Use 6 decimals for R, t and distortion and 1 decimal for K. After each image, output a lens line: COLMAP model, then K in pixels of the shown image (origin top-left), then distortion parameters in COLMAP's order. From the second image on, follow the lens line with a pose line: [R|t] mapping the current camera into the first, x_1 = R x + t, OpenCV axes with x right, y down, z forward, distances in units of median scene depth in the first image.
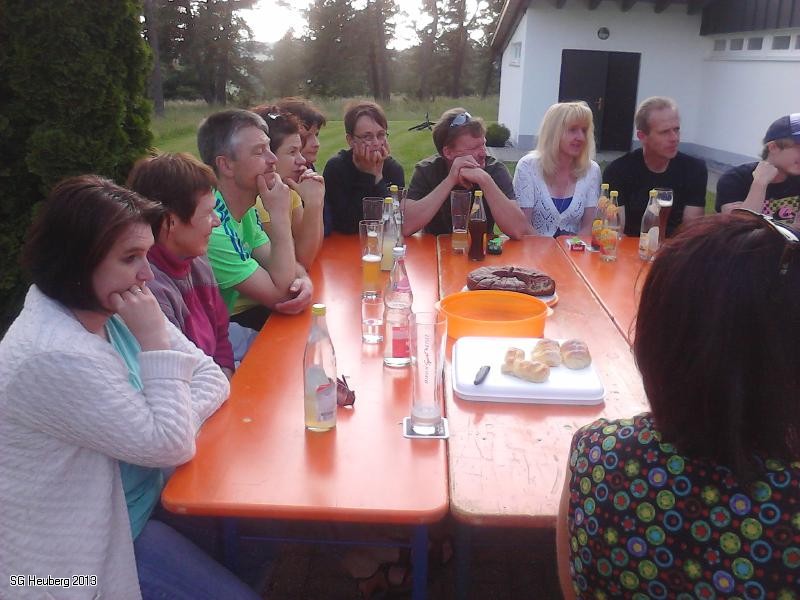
lens RADIAL K [[851.2, 0, 399.9], [0, 851.2, 281.8], [0, 0, 1]] dist [-0.002810, -0.019701]
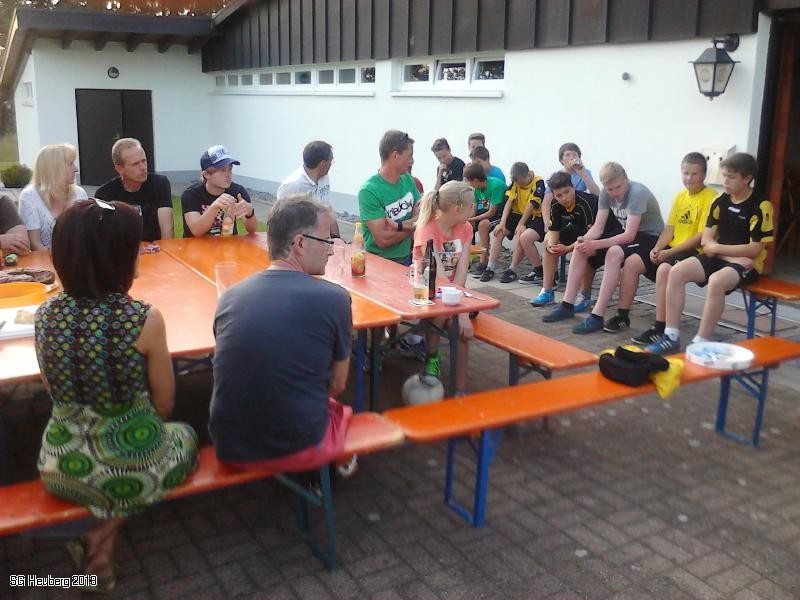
lens RADIAL K [[886.8, 0, 400.0], [0, 886.8, 300.0], [0, 0, 1]] dist [-0.003474, 0.049644]
pose [[0.873275, -0.139689, 0.466773, -0.010308], [0.148870, 0.988704, 0.017366, 0.066811], [-0.463926, 0.054323, 0.884207, -0.383636]]
